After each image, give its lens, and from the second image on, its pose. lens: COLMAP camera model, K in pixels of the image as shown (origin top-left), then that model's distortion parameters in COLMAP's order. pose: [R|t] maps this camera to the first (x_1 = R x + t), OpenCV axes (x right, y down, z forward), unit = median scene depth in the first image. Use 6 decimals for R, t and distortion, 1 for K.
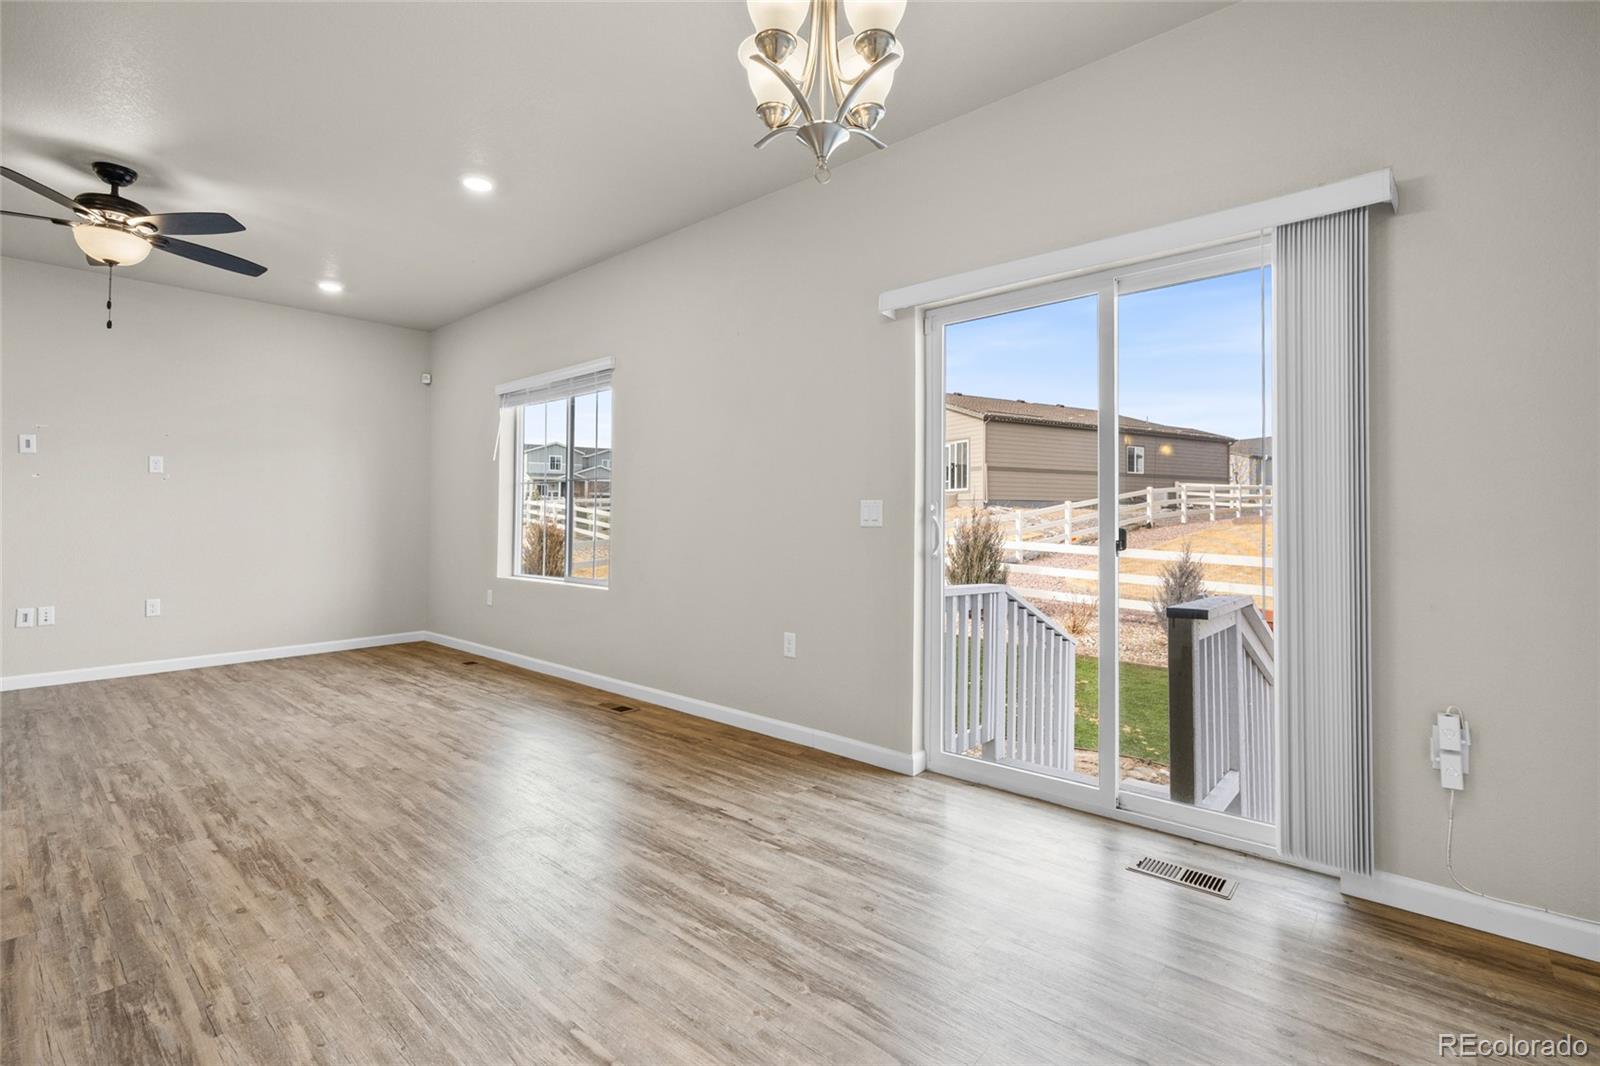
lens RADIAL K [[709.5, 0, 804.2], [0, 709.5, 510.7], [0, 0, 1]] dist [-0.008966, 0.002730]
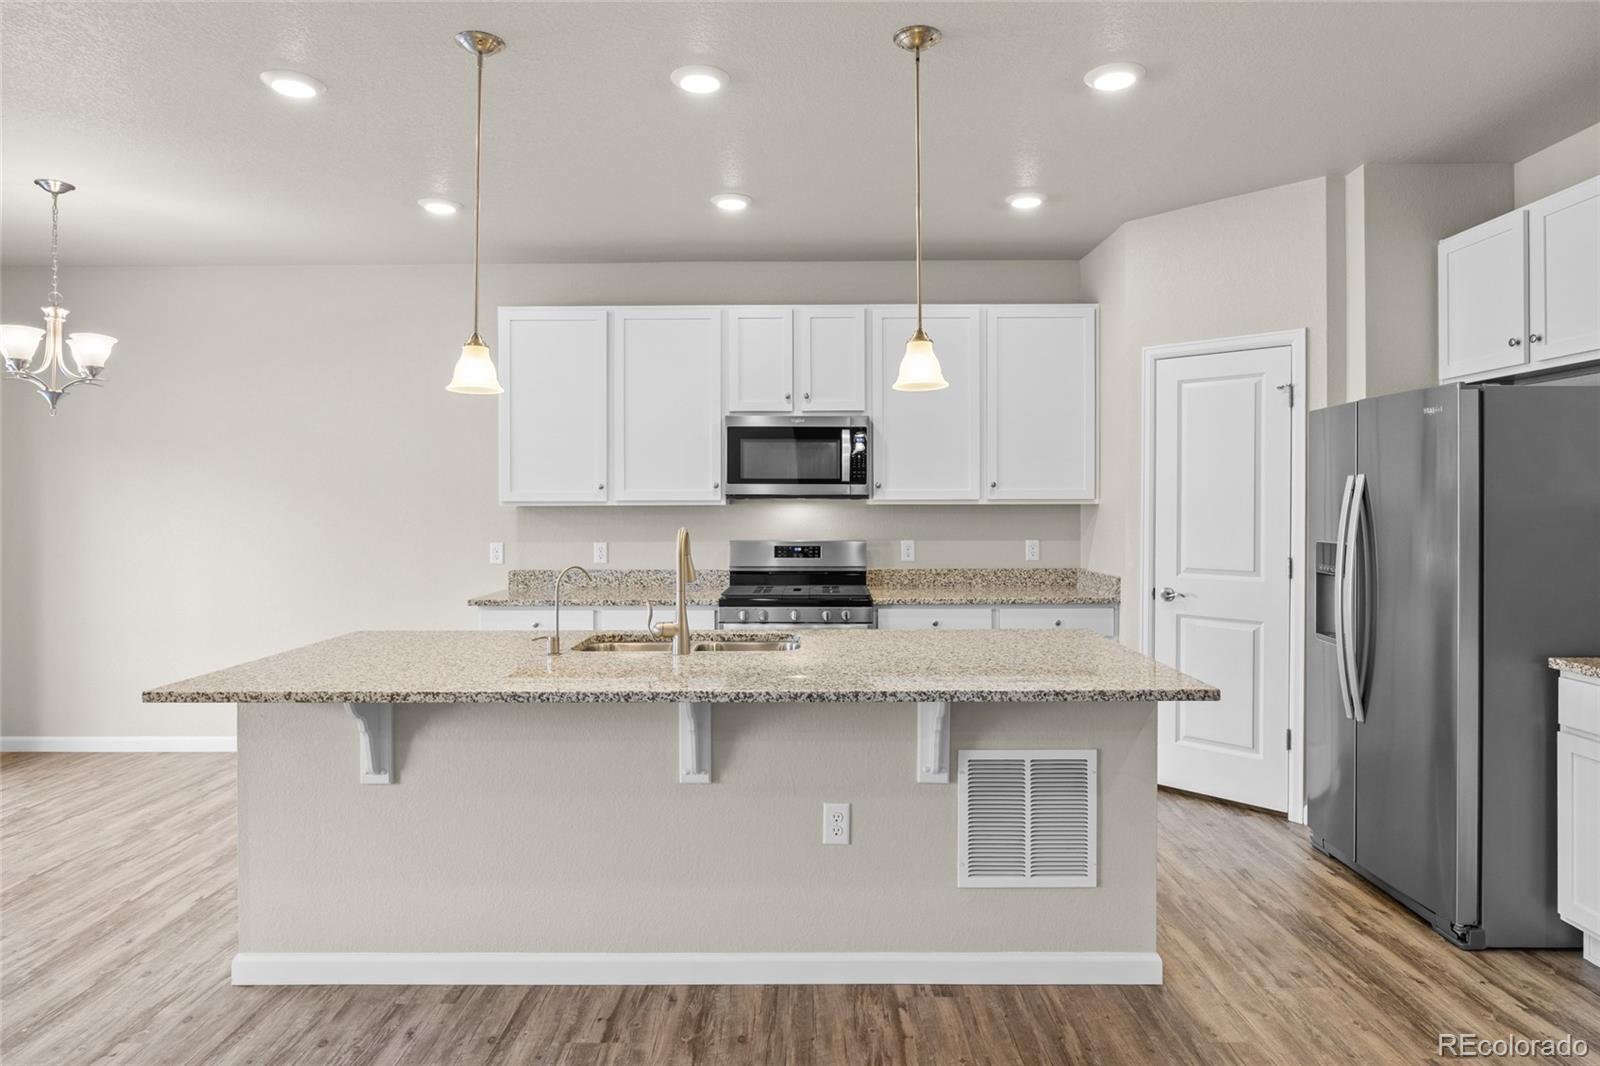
lens RADIAL K [[950.7, 0, 810.8], [0, 950.7, 505.0], [0, 0, 1]] dist [-0.015040, 0.006276]
pose [[-0.652766, 0.003652, 0.757551, -2.114765], [-0.004283, 0.999955, -0.008511, -0.112330], [-0.757548, -0.008800, -0.652720, 0.673223]]
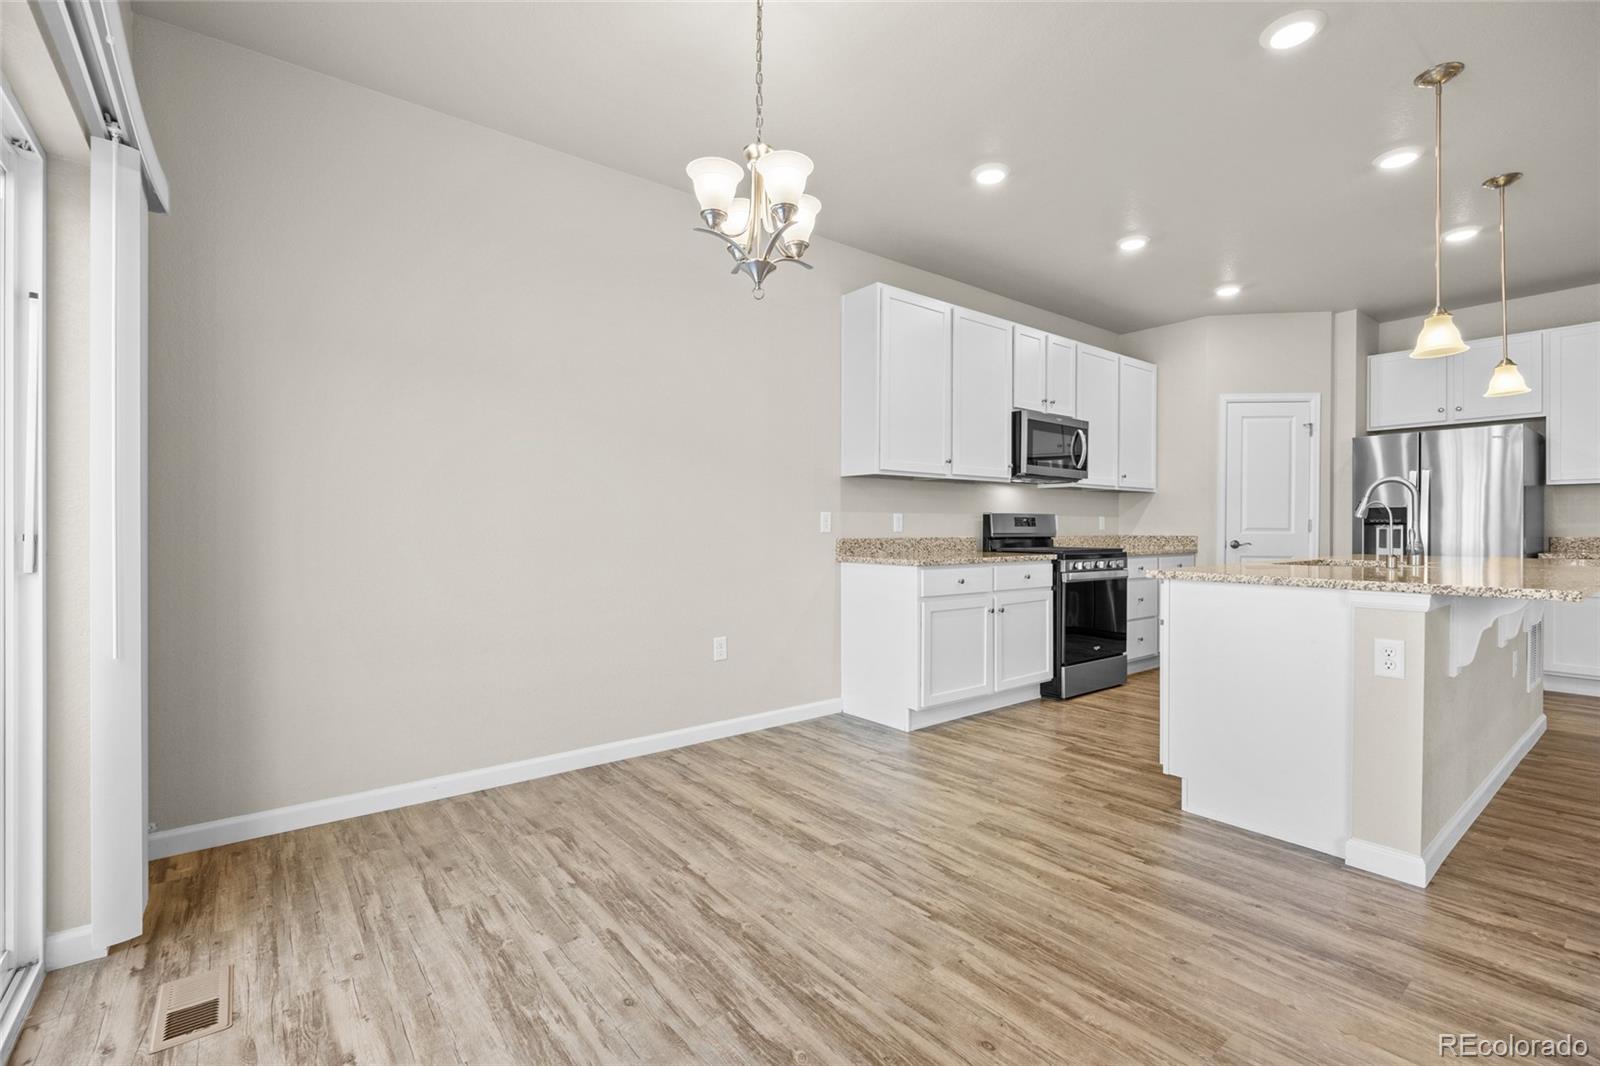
lens RADIAL K [[709.5, 0, 804.2], [0, 709.5, 530.4], [0, 0, 1]] dist [-0.008966, 0.002730]
pose [[-0.982251, 0.001344, 0.187567, -0.216032], [-0.000477, 0.999953, -0.009663, 0.021383], [-0.187571, -0.009581, -0.982204, 1.460395]]
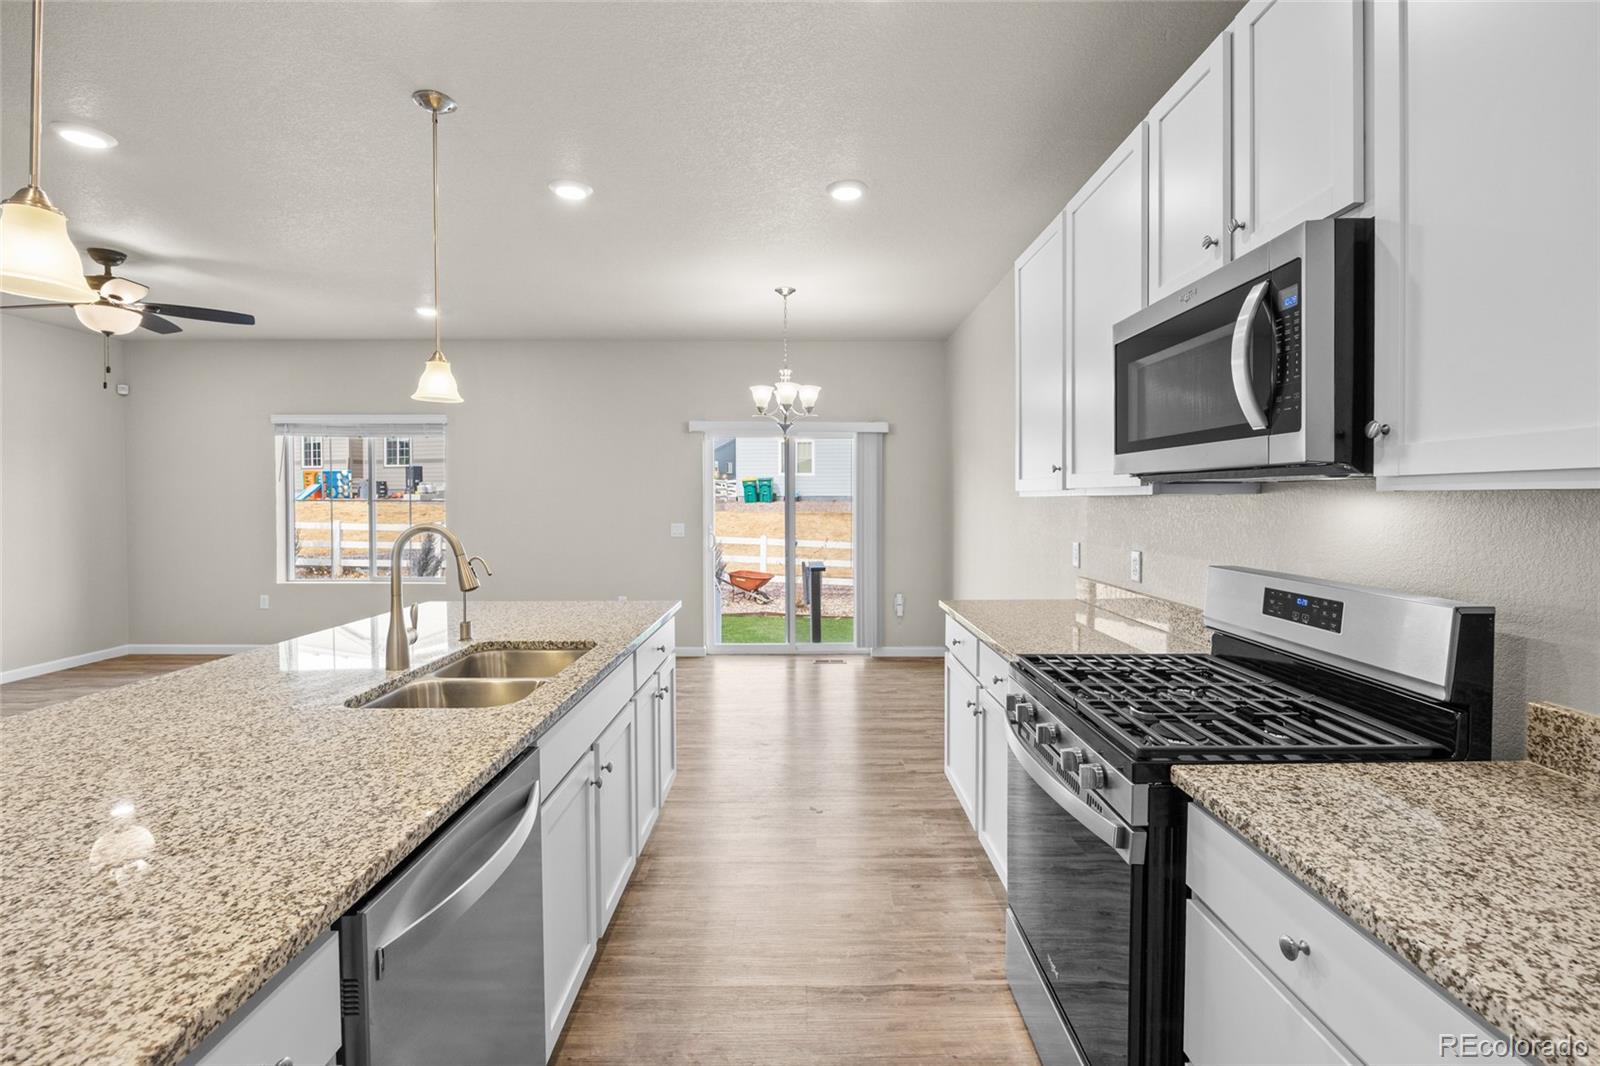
lens RADIAL K [[709.5, 0, 798.8], [0, 709.5, 511.2], [0, 0, 1]] dist [-0.008966, 0.002730]
pose [[0.755139, -0.008484, 0.655510, -1.240462], [-0.008105, 0.999719, 0.022275, -0.125976], [-0.655515, -0.022134, 0.754858, -0.908803]]
